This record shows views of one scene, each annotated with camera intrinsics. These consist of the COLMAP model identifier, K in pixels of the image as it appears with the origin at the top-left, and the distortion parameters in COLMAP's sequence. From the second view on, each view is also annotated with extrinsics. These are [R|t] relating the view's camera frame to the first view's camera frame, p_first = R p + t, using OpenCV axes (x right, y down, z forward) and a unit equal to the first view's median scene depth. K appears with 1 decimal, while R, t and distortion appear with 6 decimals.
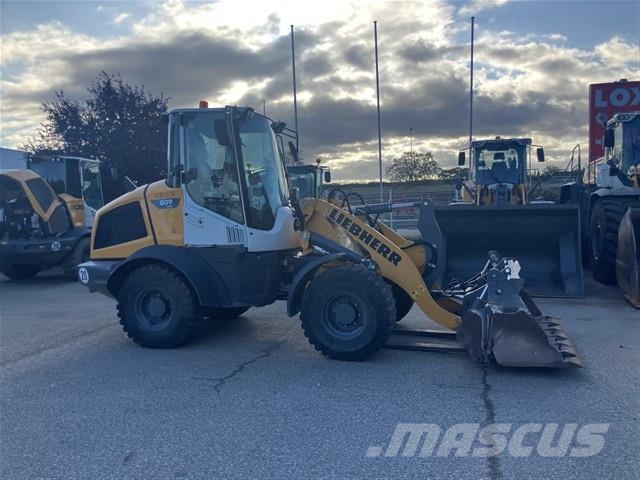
lens RADIAL K [[523.9, 0, 325.2], [0, 523.9, 240.5], [0, 0, 1]] dist [0.061042, -0.087085]
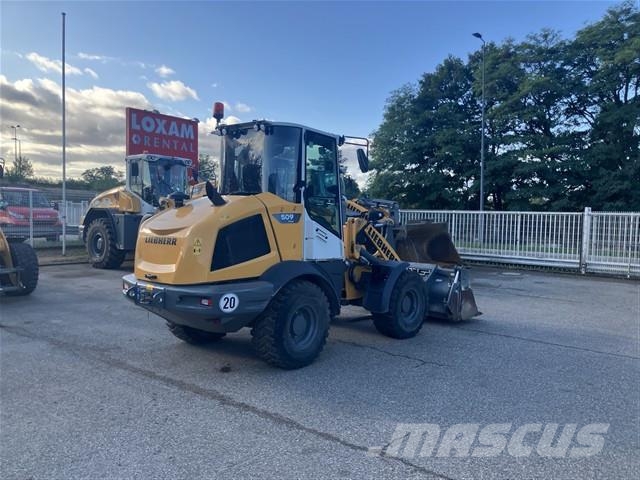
lens RADIAL K [[523.9, 0, 325.2], [0, 523.9, 240.5], [0, 0, 1]] dist [0.061042, -0.087085]
pose [[0.425015, -0.005803, 0.905168, -1.191149], [0.013839, 0.999904, -0.000088, -0.029008], [-0.905080, 0.012564, 0.425055, 0.551022]]
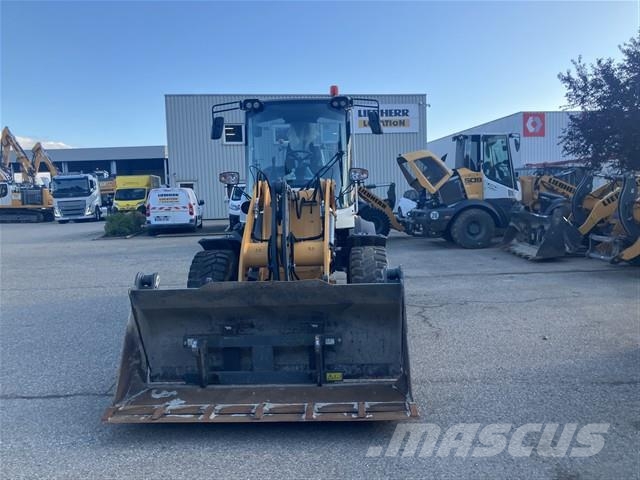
lens RADIAL K [[523.9, 0, 325.2], [0, 523.9, 240.5], [0, 0, 1]] dist [0.061042, -0.087085]
pose [[0.243142, 0.103292, -0.964475, 0.980829], [-0.033657, 0.994614, 0.098035, -0.070899], [0.969407, 0.008625, 0.245309, 0.884702]]
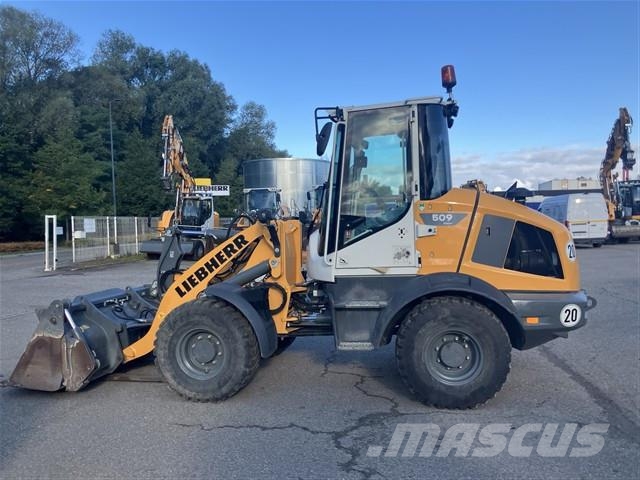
lens RADIAL K [[529.2, 0, 328.6], [0, 529.2, 246.9], [0, 0, 1]] dist [0.007773, 0.009105]
pose [[-0.992396, 0.055277, -0.109974, 0.009573], [0.043535, 0.993365, 0.106448, -0.136721], [0.115129, 0.100850, -0.988218, 2.041422]]
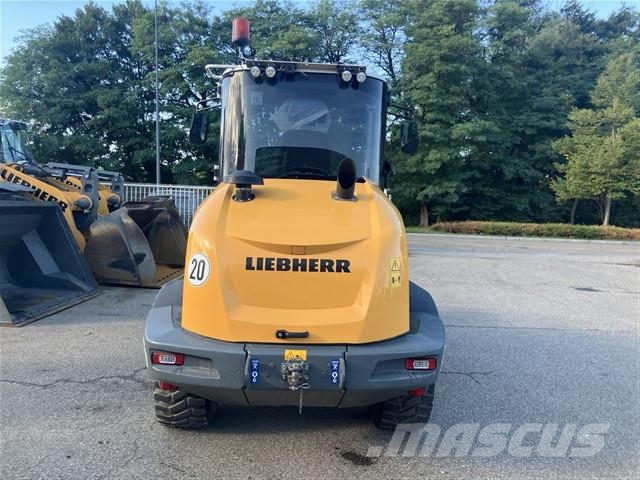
lens RADIAL K [[524.3, 0, 320.0], [0, 524.3, 240.0], [0, 0, 1]] dist [0.048081, -0.062665]
pose [[-0.305925, -0.061451, 0.950070, -0.949421], [0.019654, 0.997294, 0.070835, -0.090632], [-0.951853, 0.040343, -0.303889, 1.337516]]
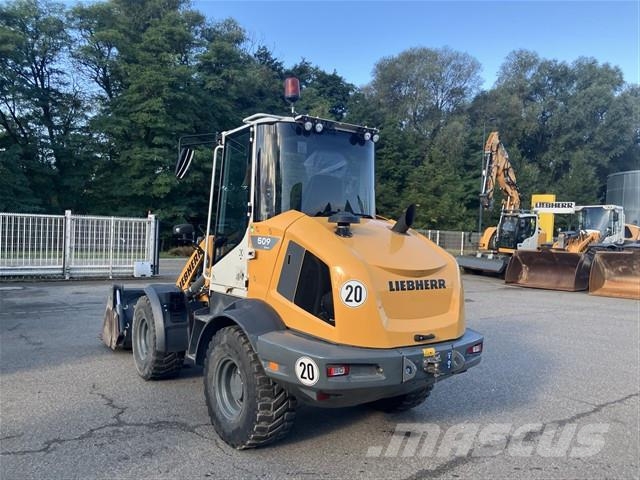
lens RADIAL K [[527.9, 0, 326.2], [0, 527.9, 242.4], [0, 0, 1]] dist [0.028738, -0.014158]
pose [[-0.785015, -0.013418, 0.619331, -0.794498], [0.017710, 0.998871, 0.044089, -0.117404], [-0.619224, 0.045579, -0.783891, 1.798145]]
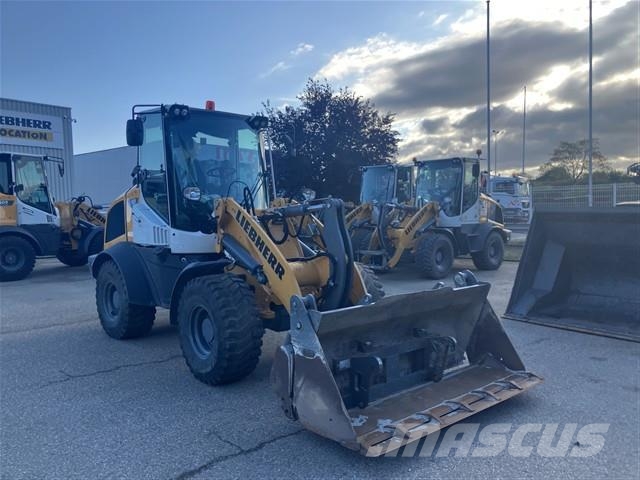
lens RADIAL K [[529.2, 0, 328.6], [0, 529.2, 246.9], [0, 0, 1]] dist [0.007773, 0.009105]
pose [[0.846583, 0.050335, -0.529872, 0.616147], [-0.039441, 0.998714, 0.031858, -0.032268], [0.530794, -0.006072, 0.847479, 0.323701]]
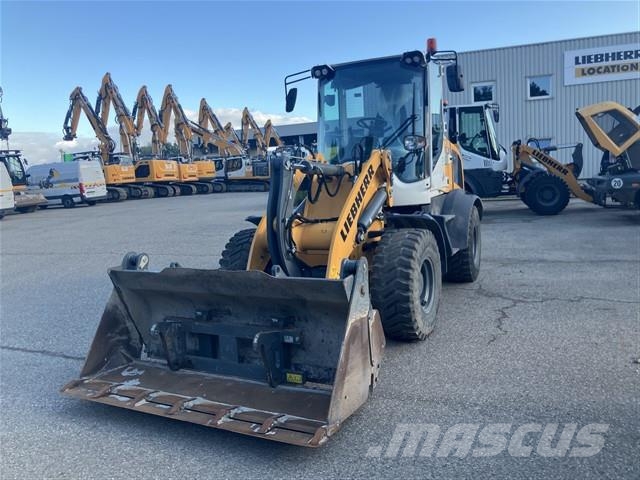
lens RADIAL K [[524.3, 0, 320.0], [0, 524.3, 240.0], [0, 0, 1]] dist [0.048081, -0.062665]
pose [[-0.188119, 0.165372, -0.968123, 0.902682], [0.005854, 0.985894, 0.167270, -0.088628], [0.982129, 0.025799, -0.186434, 1.203132]]
